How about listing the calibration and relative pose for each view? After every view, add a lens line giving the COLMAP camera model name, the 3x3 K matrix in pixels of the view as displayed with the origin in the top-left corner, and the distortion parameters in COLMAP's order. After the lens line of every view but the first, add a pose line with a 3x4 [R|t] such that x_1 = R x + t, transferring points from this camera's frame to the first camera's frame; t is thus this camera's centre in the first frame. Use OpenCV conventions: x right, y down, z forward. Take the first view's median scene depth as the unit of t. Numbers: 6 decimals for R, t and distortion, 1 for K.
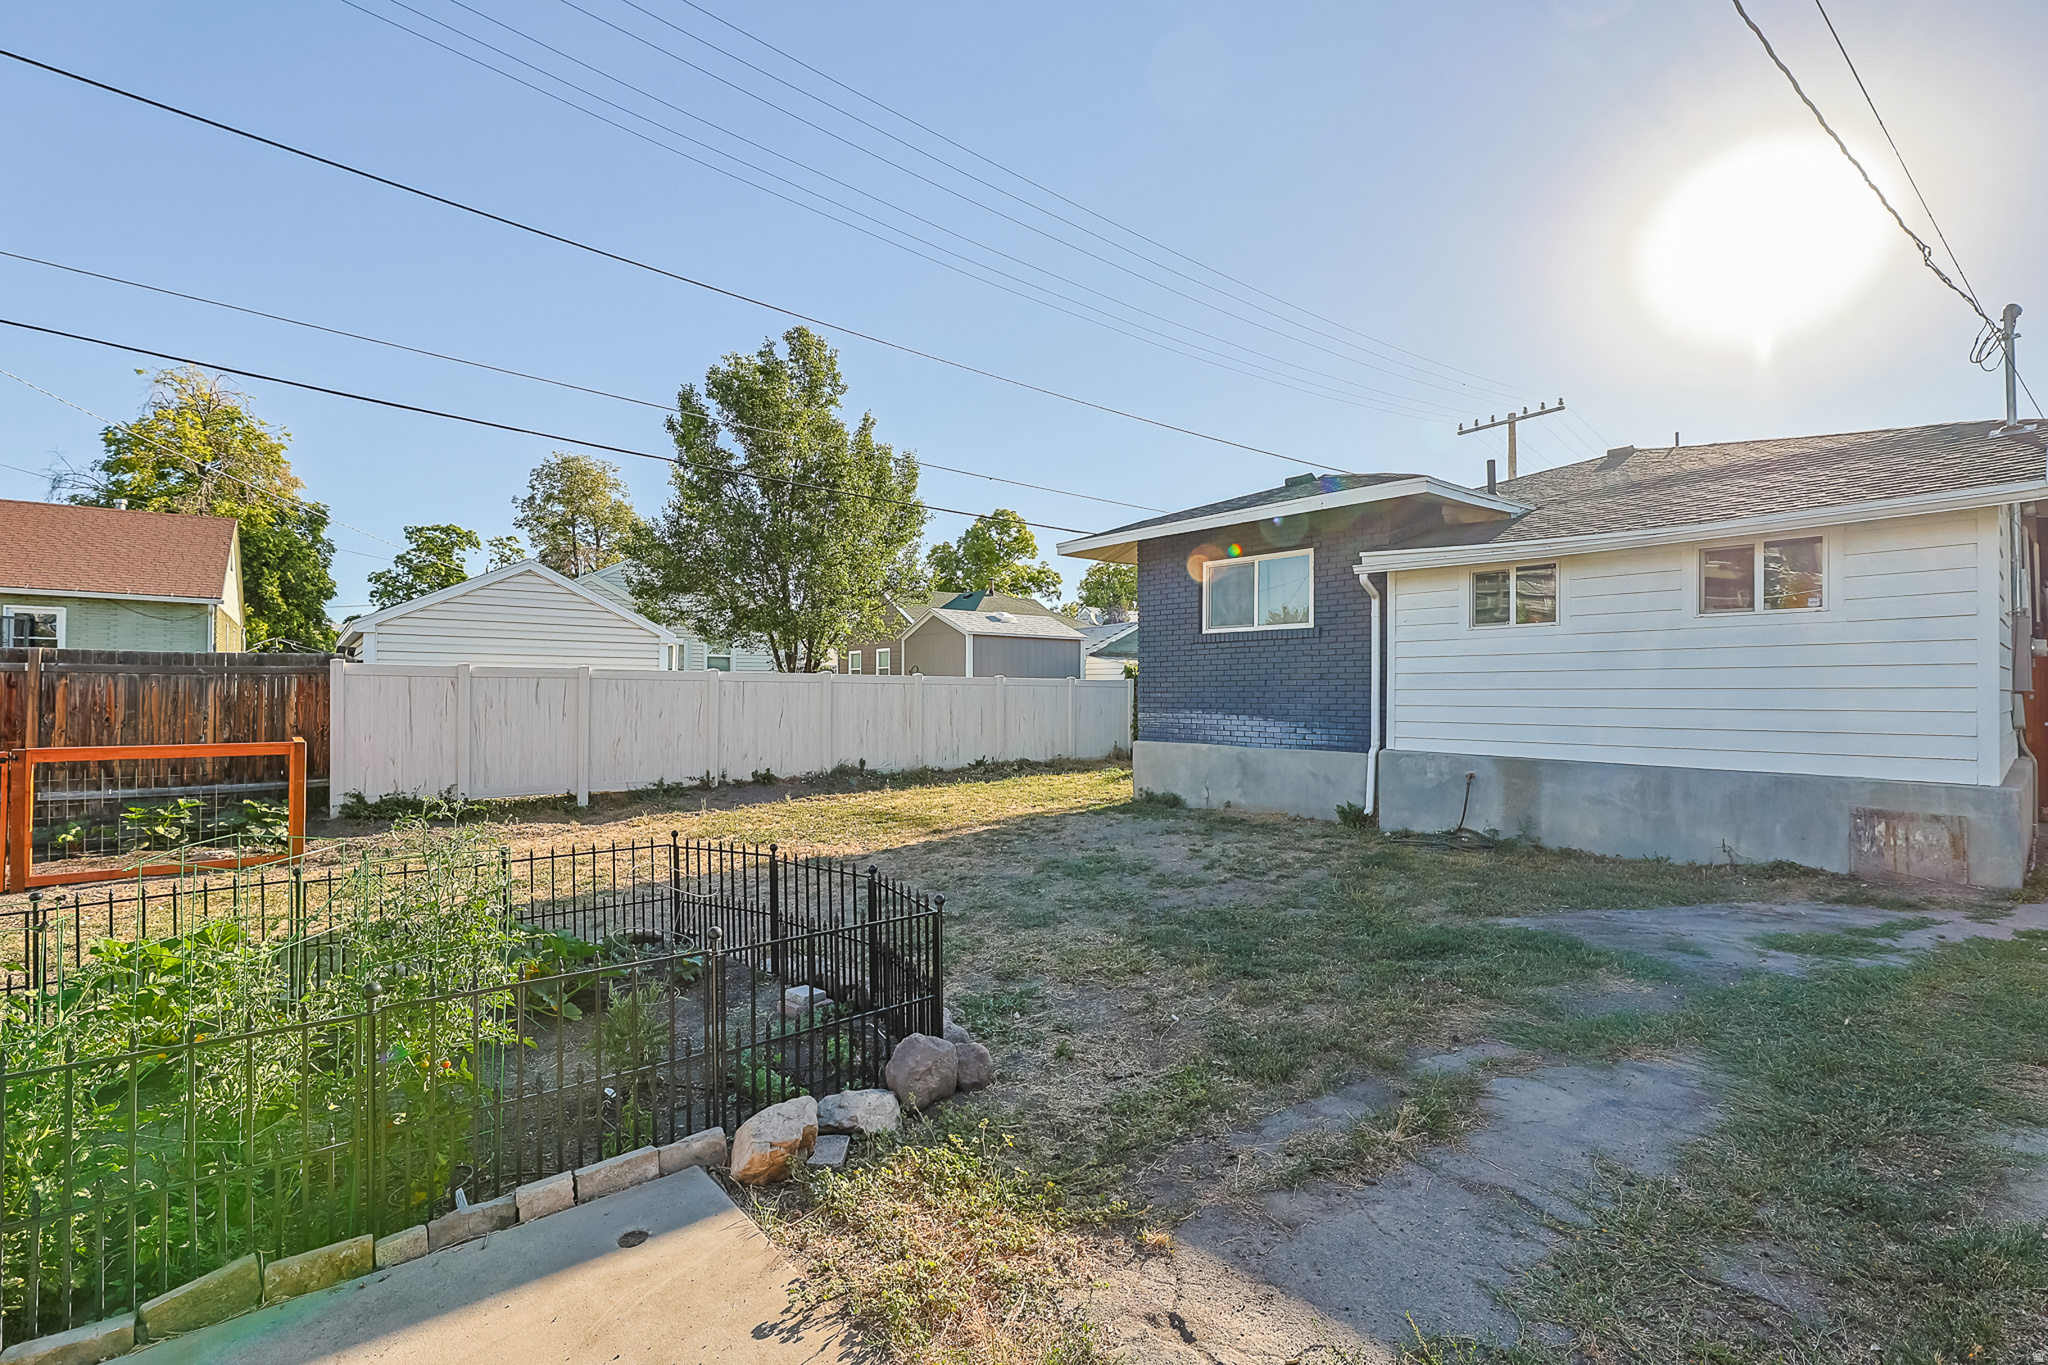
lens RADIAL K [[854.5, 0, 1029.4], [0, 854.5, 687.4], [0, 0, 1]] dist [-0.013043, 0.000058]
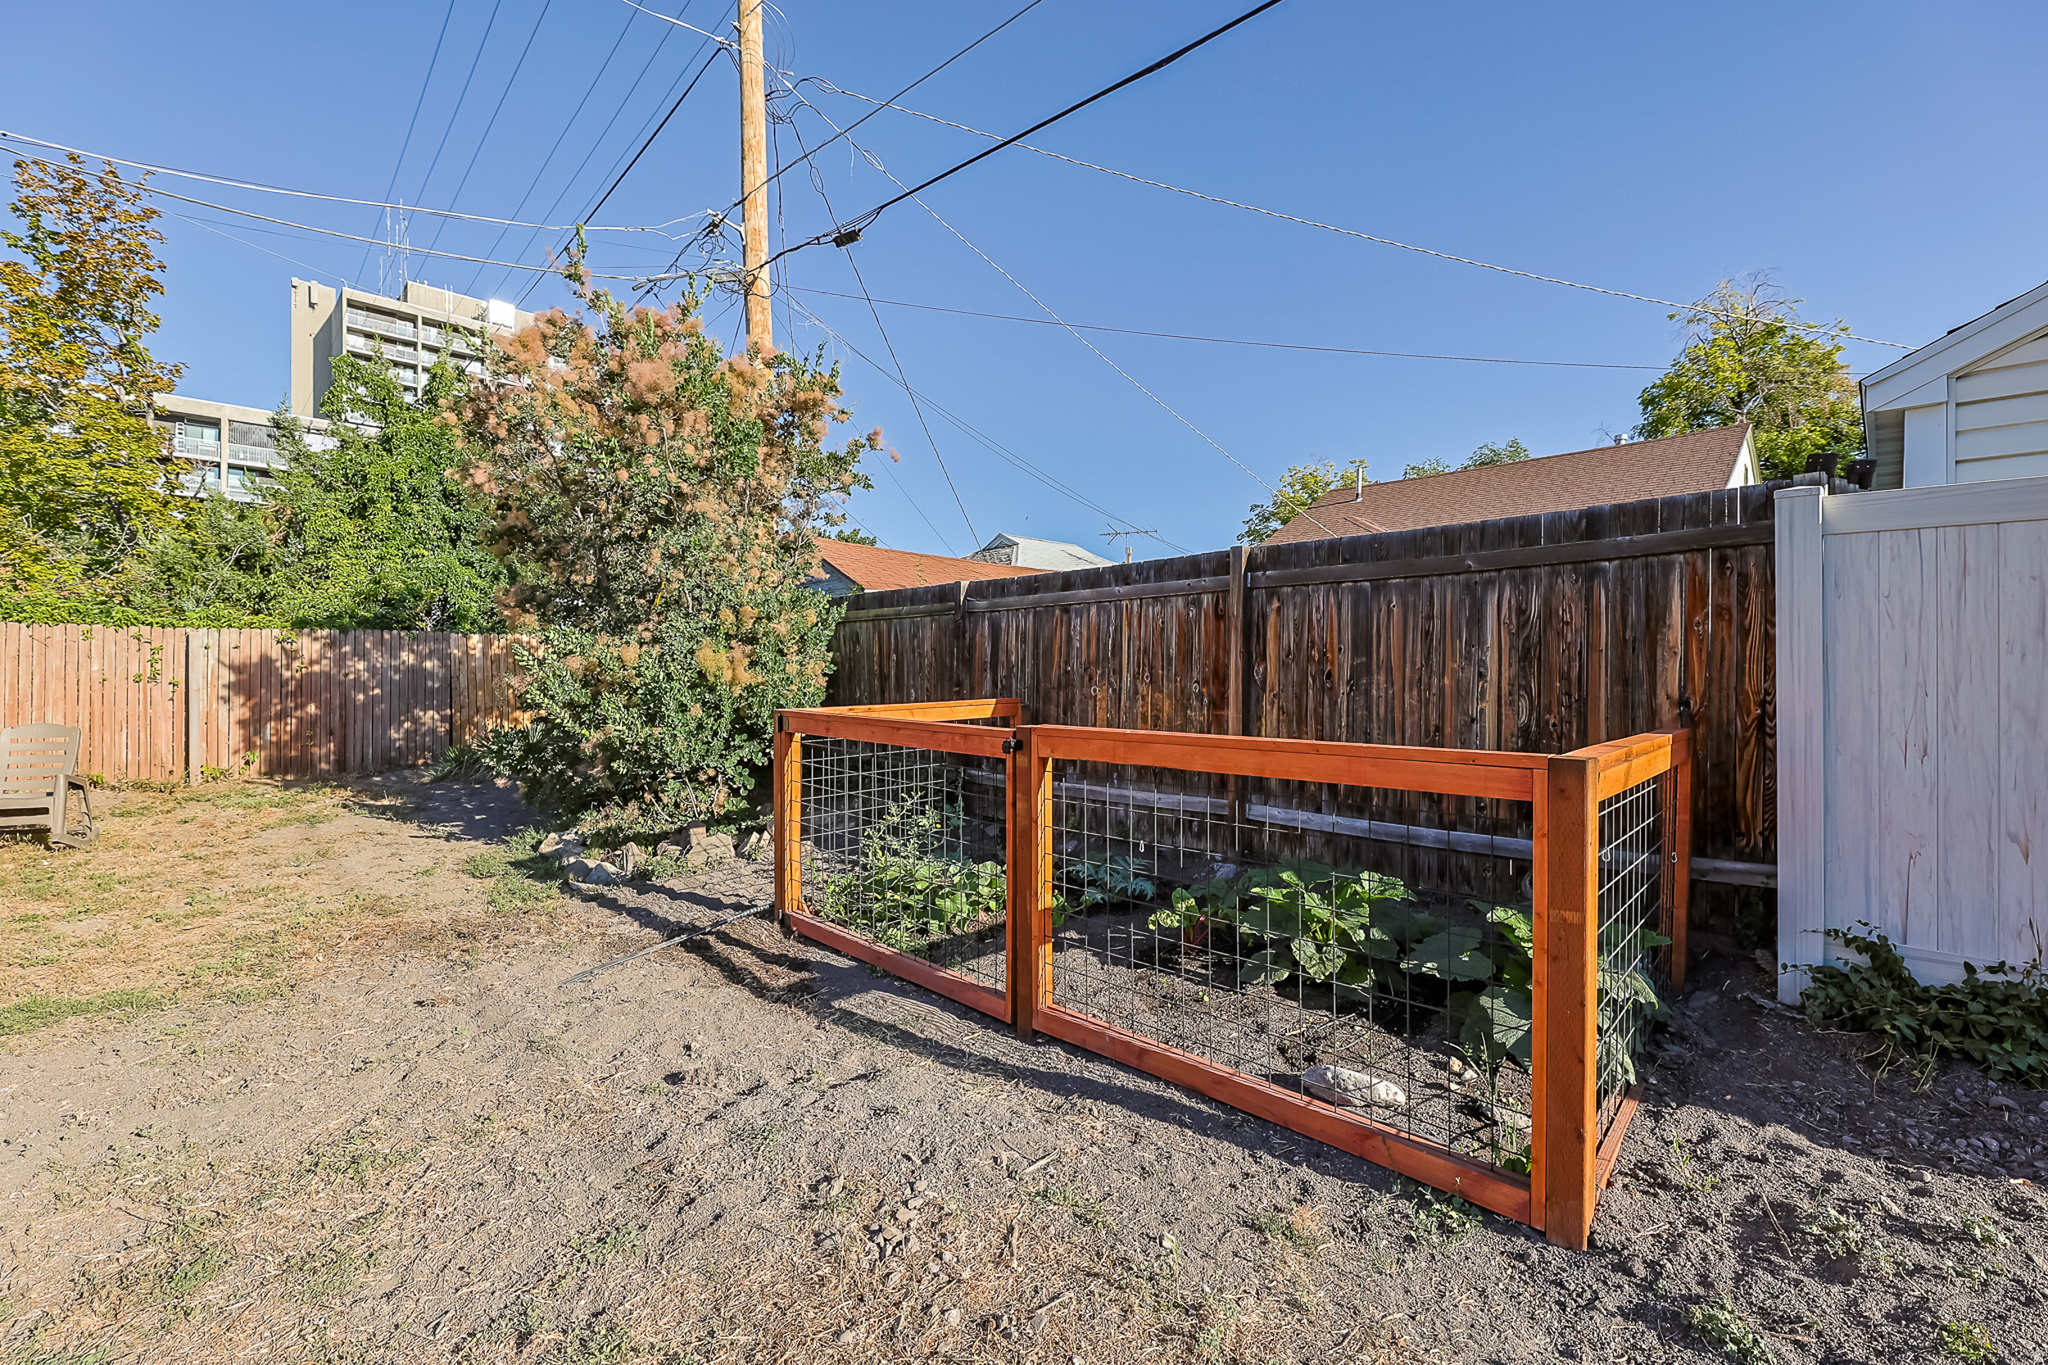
lens RADIAL K [[854.5, 0, 1029.4], [0, 854.5, 687.4], [0, 0, 1]] dist [-0.013043, 0.000058]
pose [[0.063074, 0.009564, -0.997963, -0.548174], [0.005169, 0.999938, 0.009909, 0.036087], [0.997995, -0.005783, 0.063021, 0.724882]]
